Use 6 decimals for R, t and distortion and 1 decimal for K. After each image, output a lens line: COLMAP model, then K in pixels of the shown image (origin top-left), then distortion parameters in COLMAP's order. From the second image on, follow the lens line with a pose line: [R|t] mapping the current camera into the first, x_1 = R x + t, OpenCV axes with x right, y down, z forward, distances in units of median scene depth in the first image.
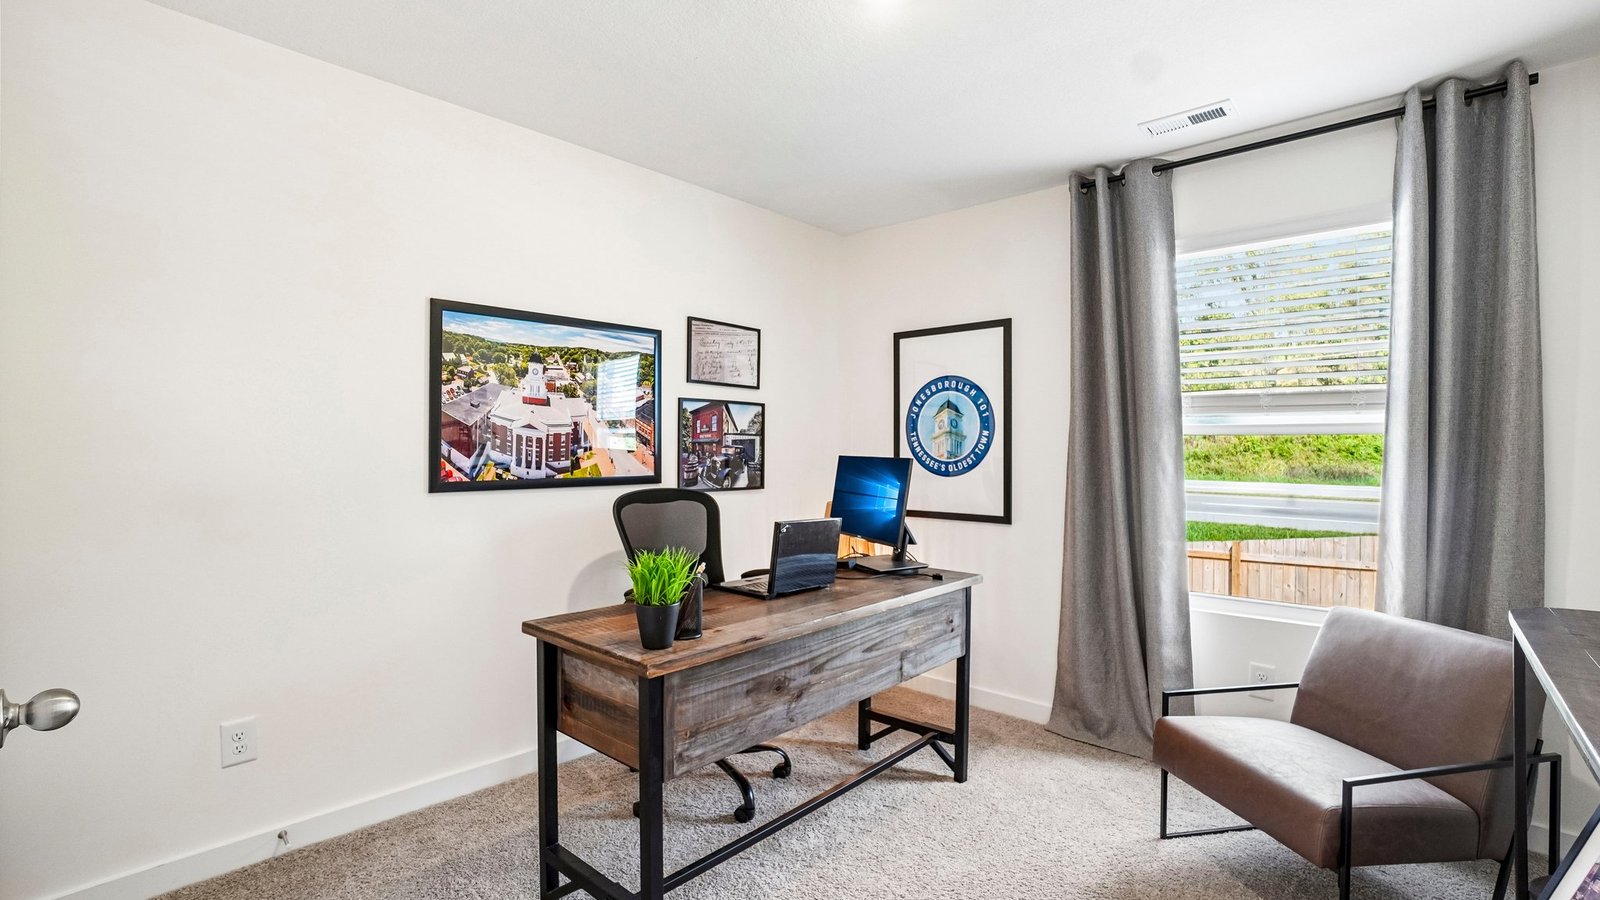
lens RADIAL K [[705.1, 0, 796.5], [0, 705.1, 445.7], [0, 0, 1]] dist [-0.062891, 0.022161]
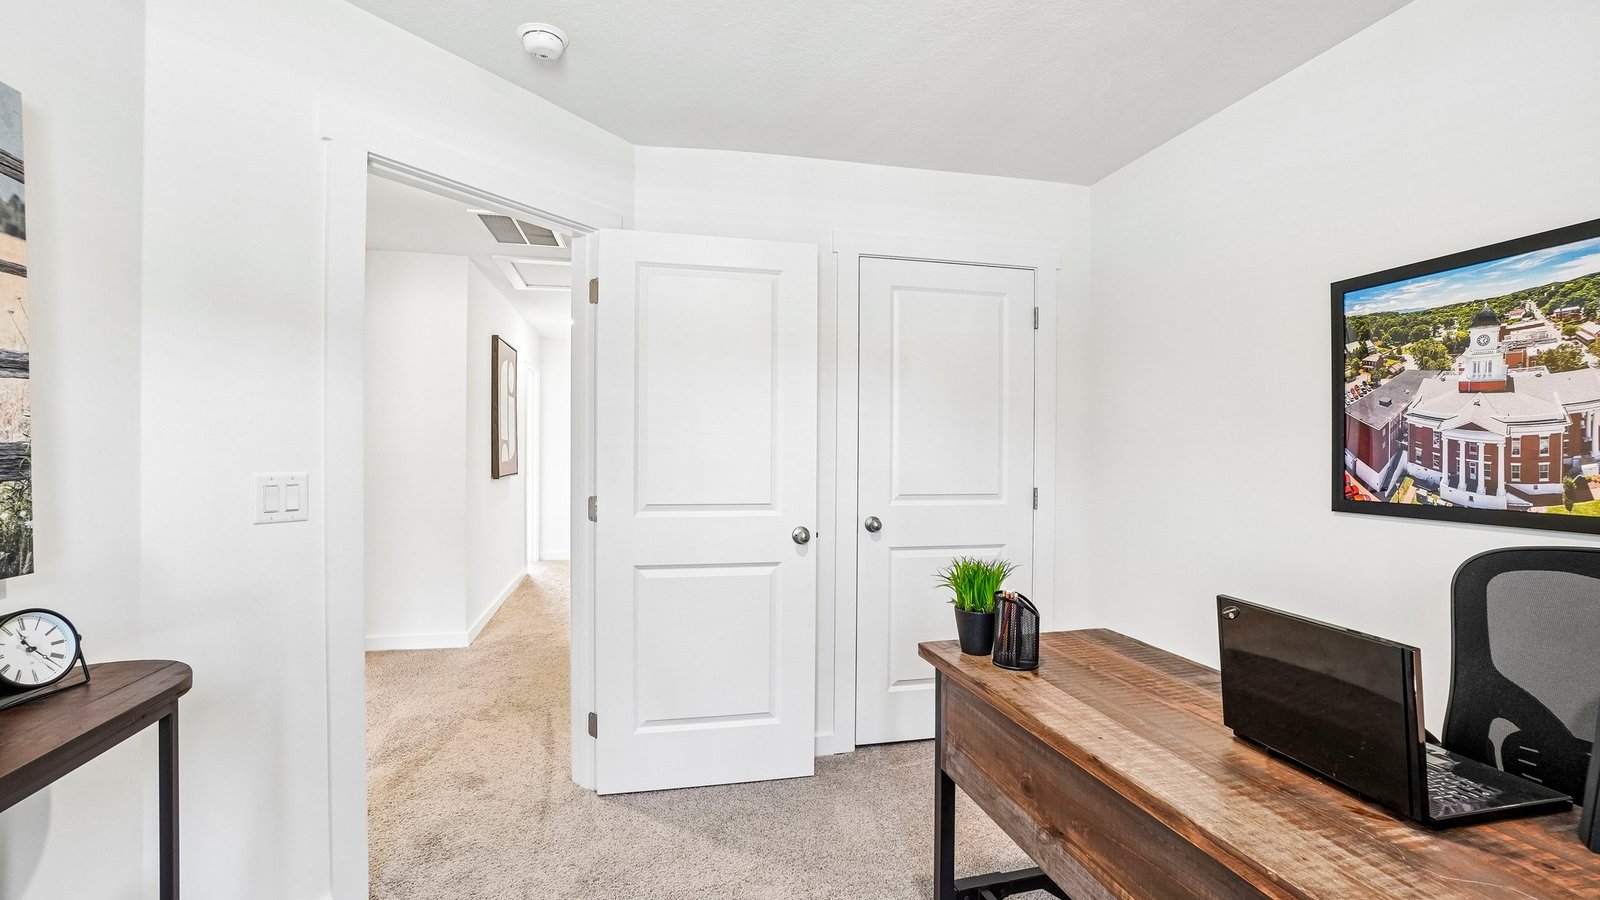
lens RADIAL K [[705.1, 0, 796.5], [0, 705.1, 445.7], [0, 0, 1]] dist [-0.062891, 0.022161]
pose [[-0.558740, -0.008984, -0.829294, 0.495654], [-0.002660, 0.999956, -0.009041, -0.002758], [0.829339, -0.002846, -0.558739, 0.843061]]
